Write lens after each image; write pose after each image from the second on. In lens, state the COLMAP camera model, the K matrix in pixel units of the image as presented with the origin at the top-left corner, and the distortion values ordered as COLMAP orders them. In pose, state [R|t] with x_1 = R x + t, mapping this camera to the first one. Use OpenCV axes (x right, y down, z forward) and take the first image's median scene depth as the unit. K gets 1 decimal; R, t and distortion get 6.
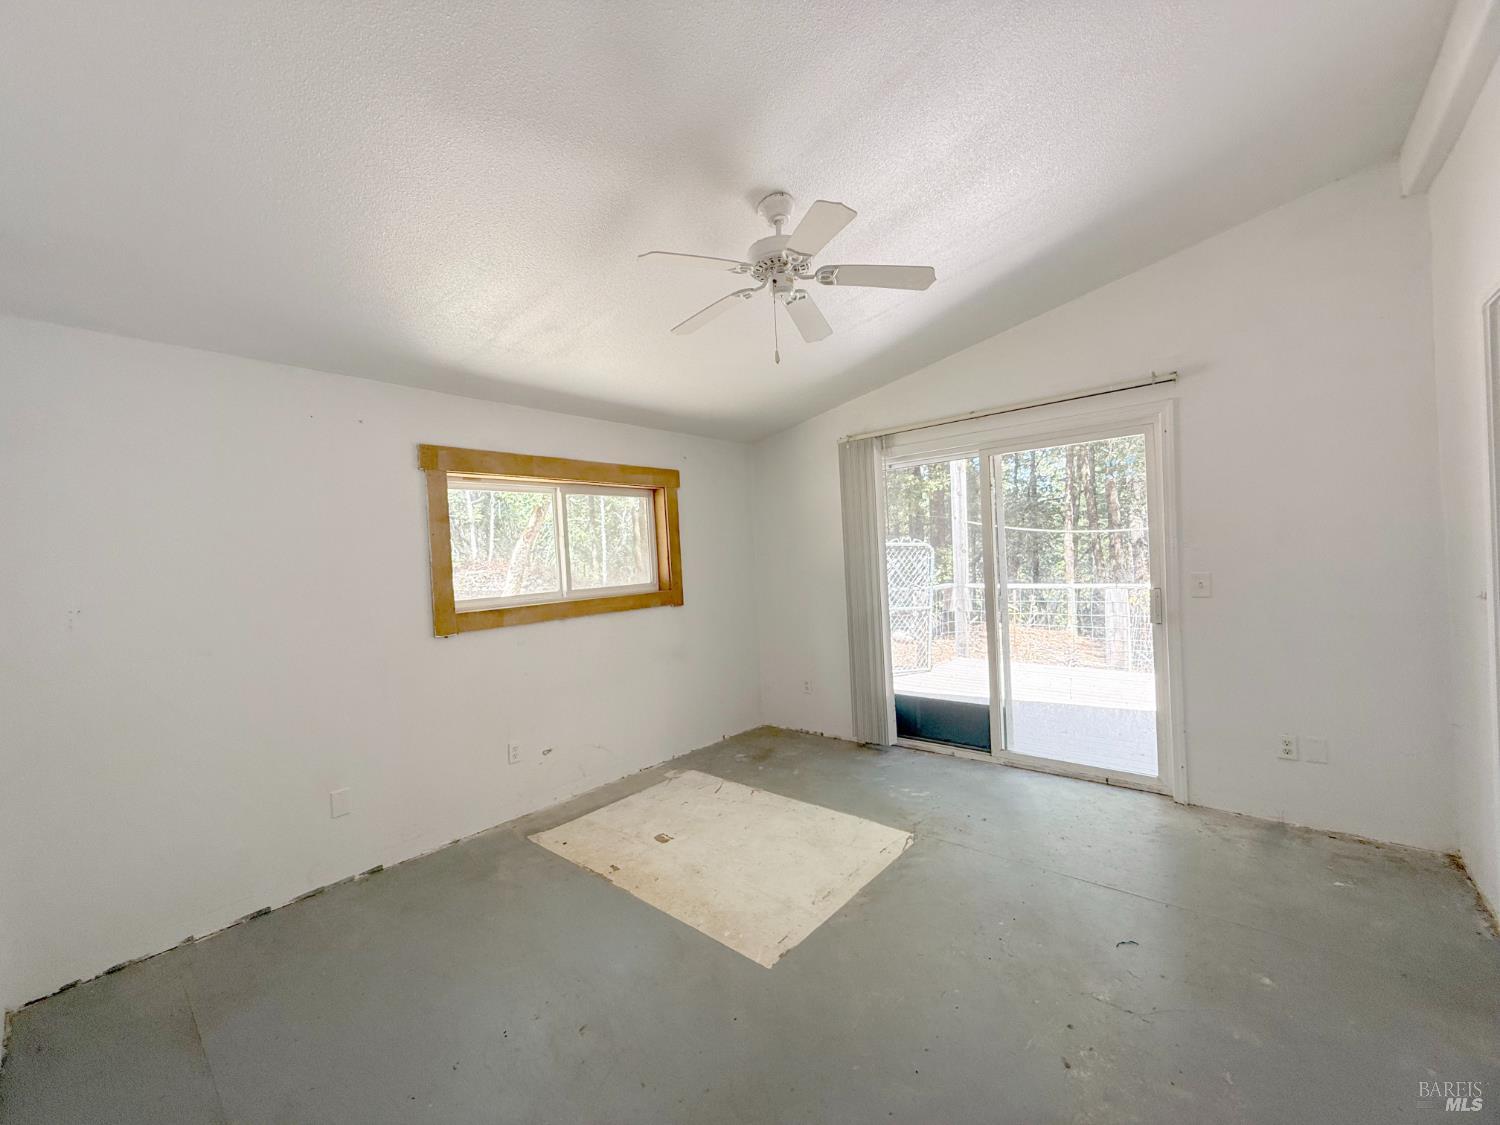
lens RADIAL K [[583.3, 0, 750.0], [0, 583.3, 562.5], [0, 0, 1]] dist [-0.001180, -0.000124]
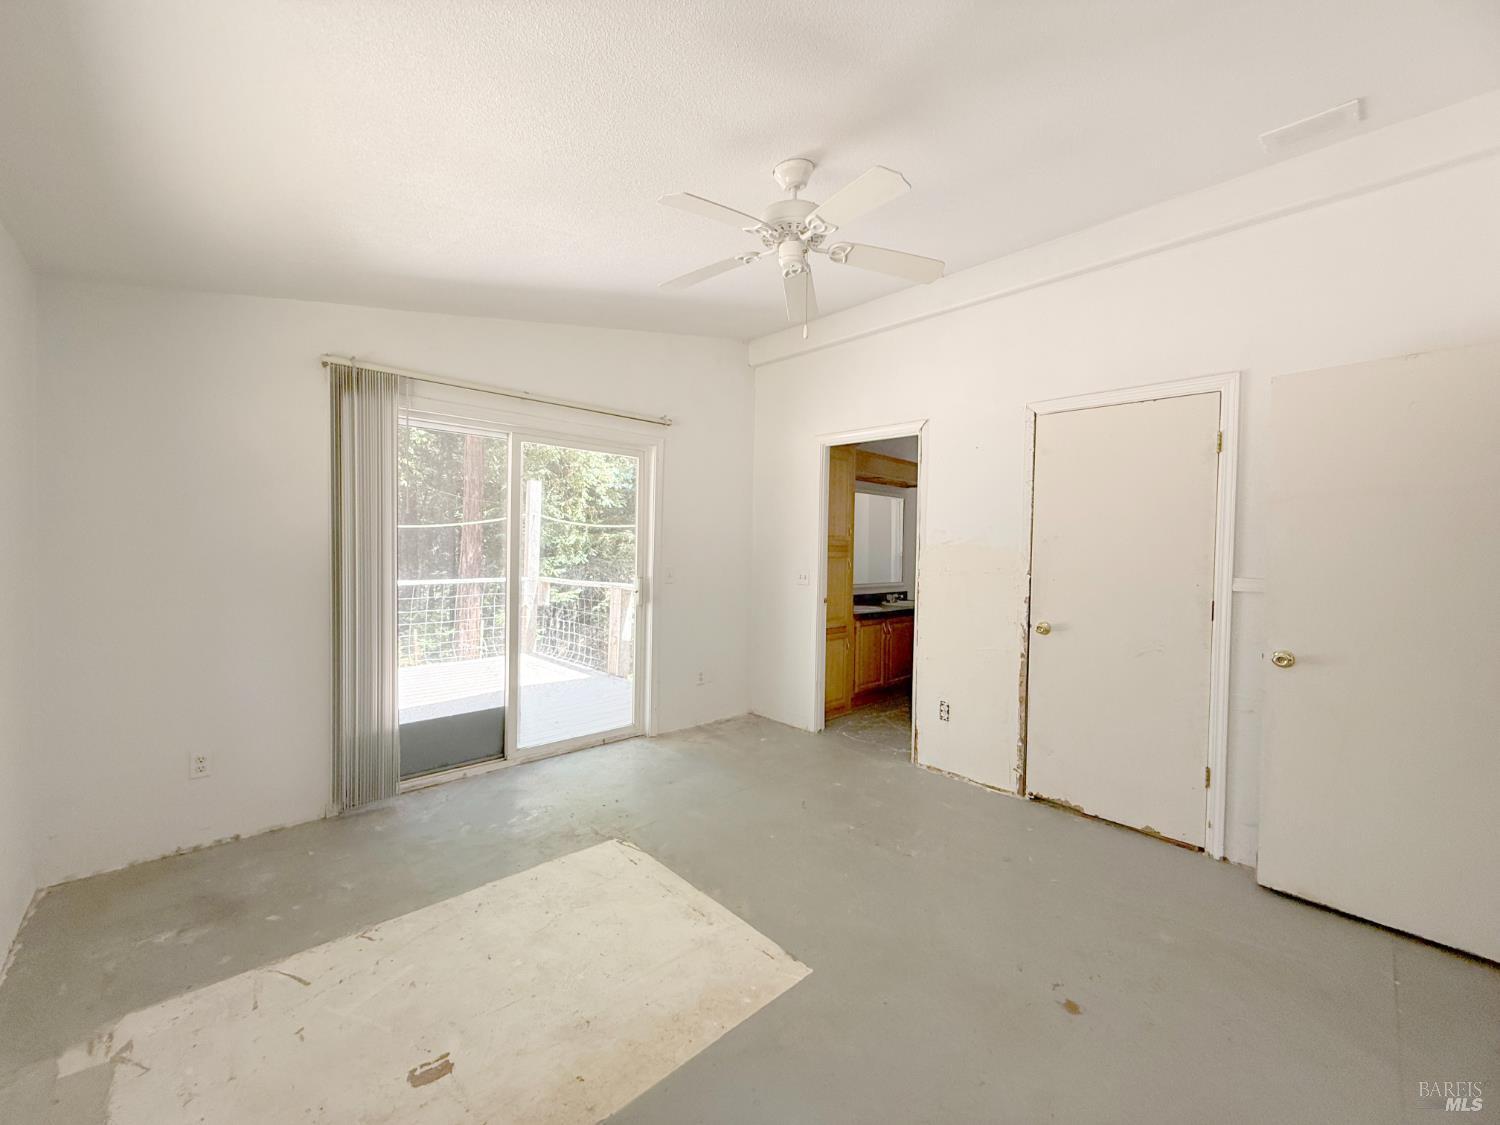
lens RADIAL K [[583.3, 0, 750.0], [0, 583.3, 562.5], [0, 0, 1]] dist [-0.001180, -0.000124]
pose [[0.123907, 0.019594, 0.992100, -0.513587], [-0.016309, 0.999710, -0.017708, 0.027329], [-0.992160, -0.013986, 0.124190, 0.545650]]
